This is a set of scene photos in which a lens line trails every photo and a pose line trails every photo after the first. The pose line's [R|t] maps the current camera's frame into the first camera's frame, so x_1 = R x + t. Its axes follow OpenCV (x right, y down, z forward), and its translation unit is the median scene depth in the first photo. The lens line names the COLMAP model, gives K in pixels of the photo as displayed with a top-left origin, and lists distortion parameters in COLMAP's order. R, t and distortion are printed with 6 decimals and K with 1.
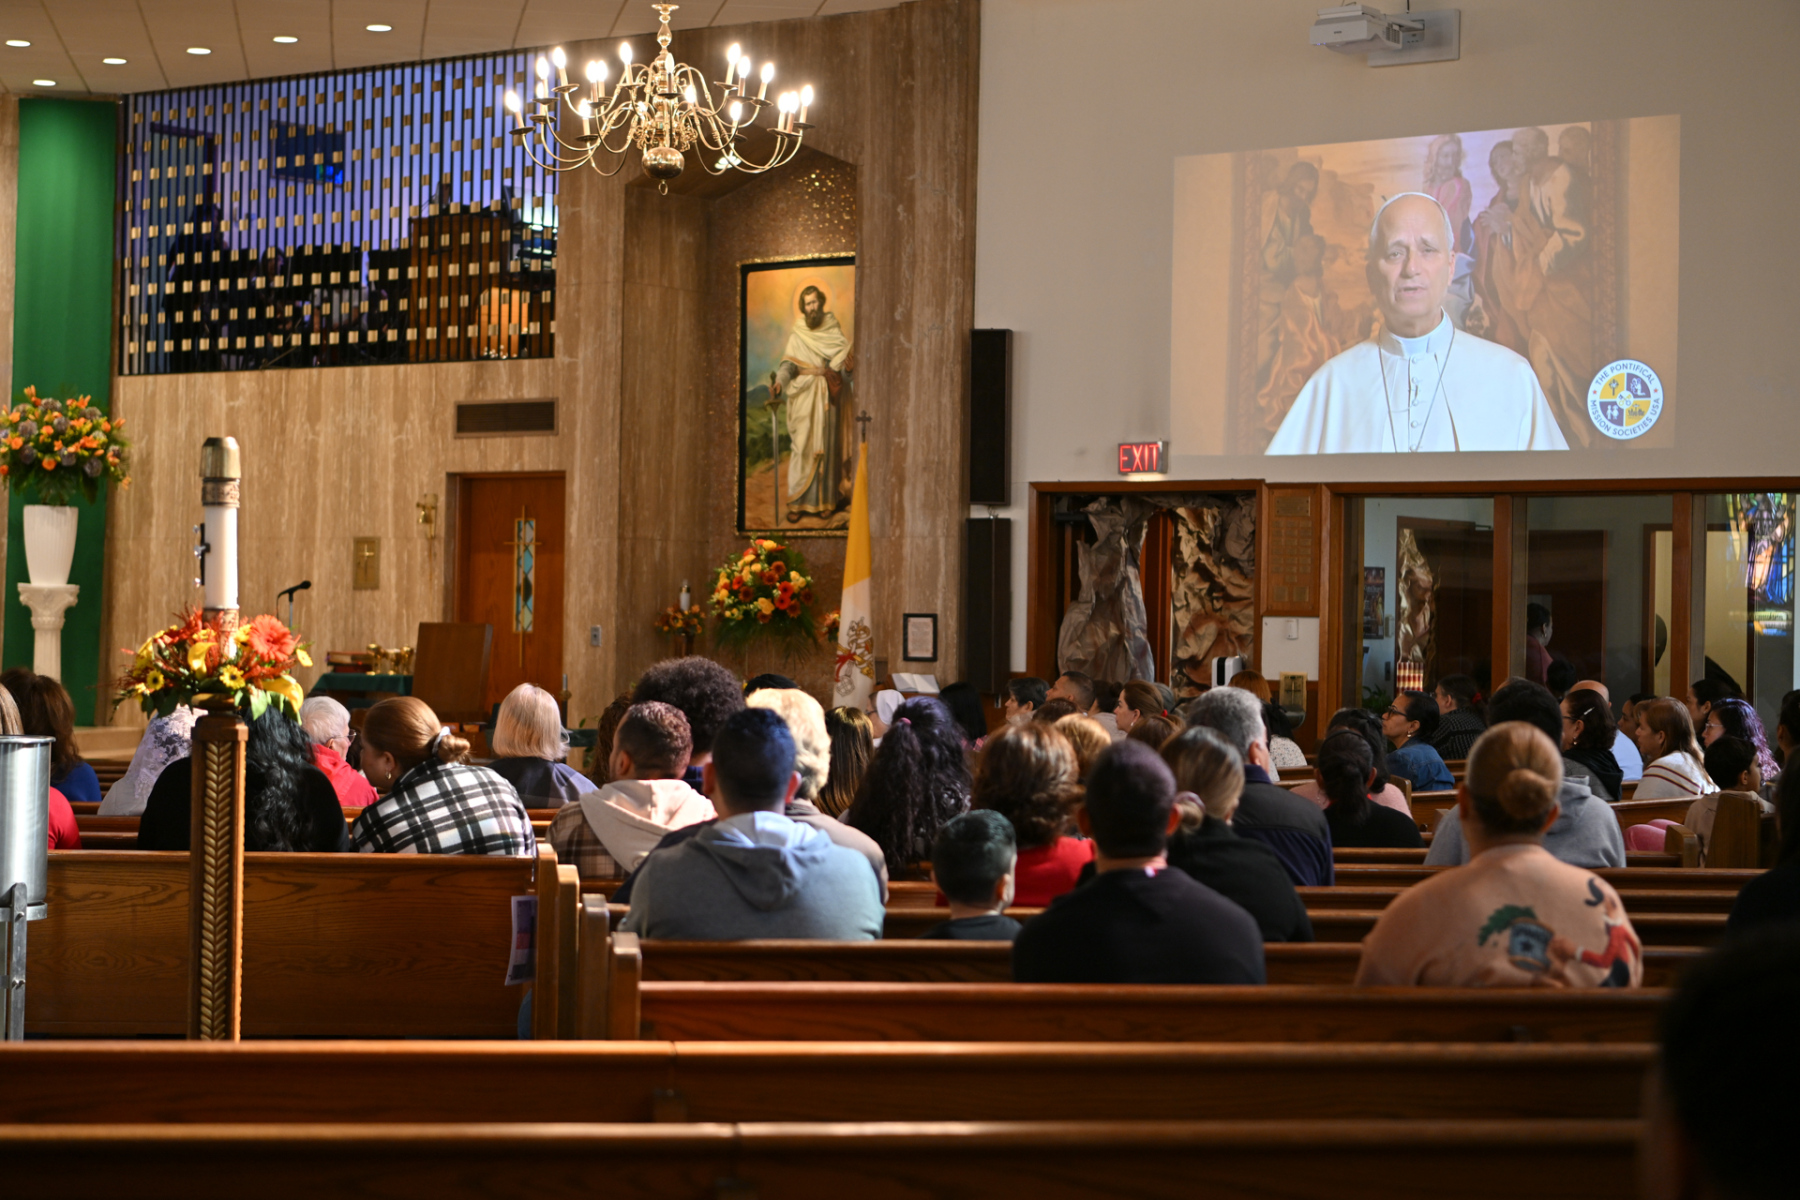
lens RADIAL K [[3642.0, 0, 899.6], [0, 3642.0, 596.3], [0, 0, 1]] dist [0.111952, 0.000000]
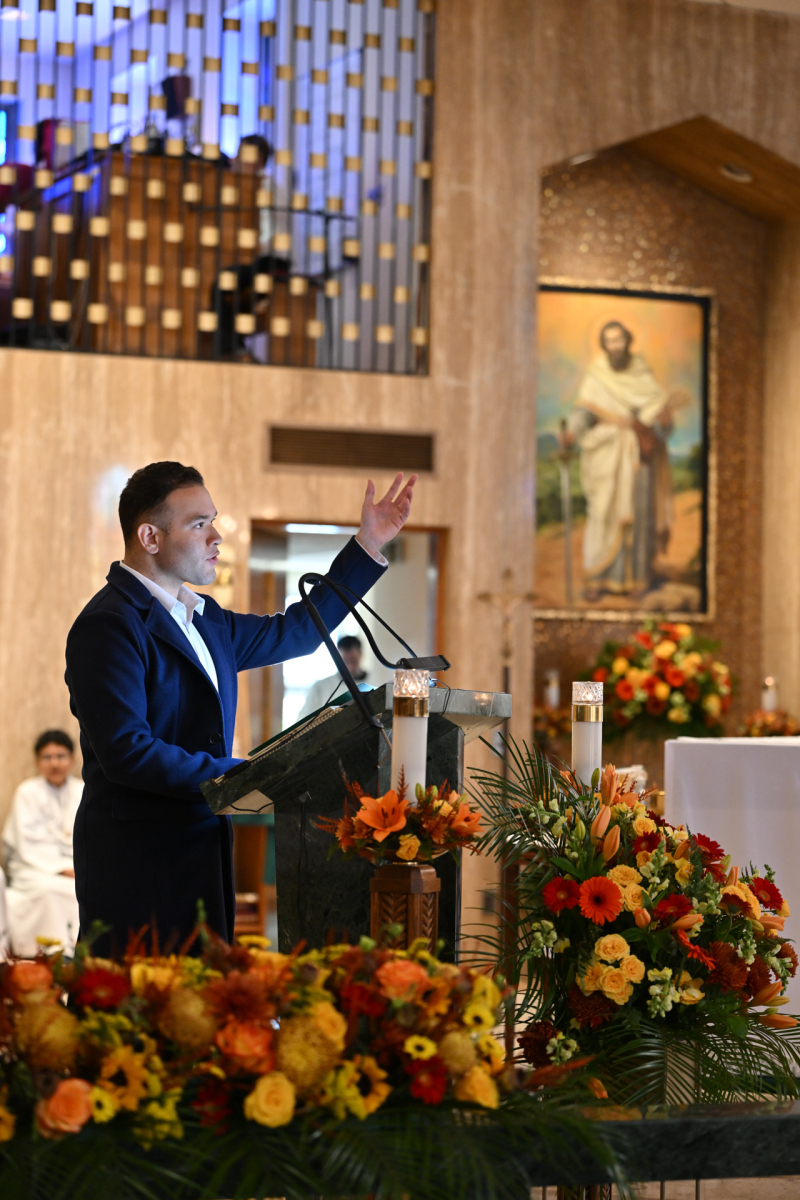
lens RADIAL K [[3168.2, 0, 399.9], [0, 3168.2, 603.6], [0, 0, 1]] dist [0.077240, 0.000000]
pose [[0.451894, 0.021911, 0.891803, -0.689498], [-0.016063, 0.999736, -0.016423, -0.007316], [-0.891927, -0.006904, 0.452126, 0.709974]]
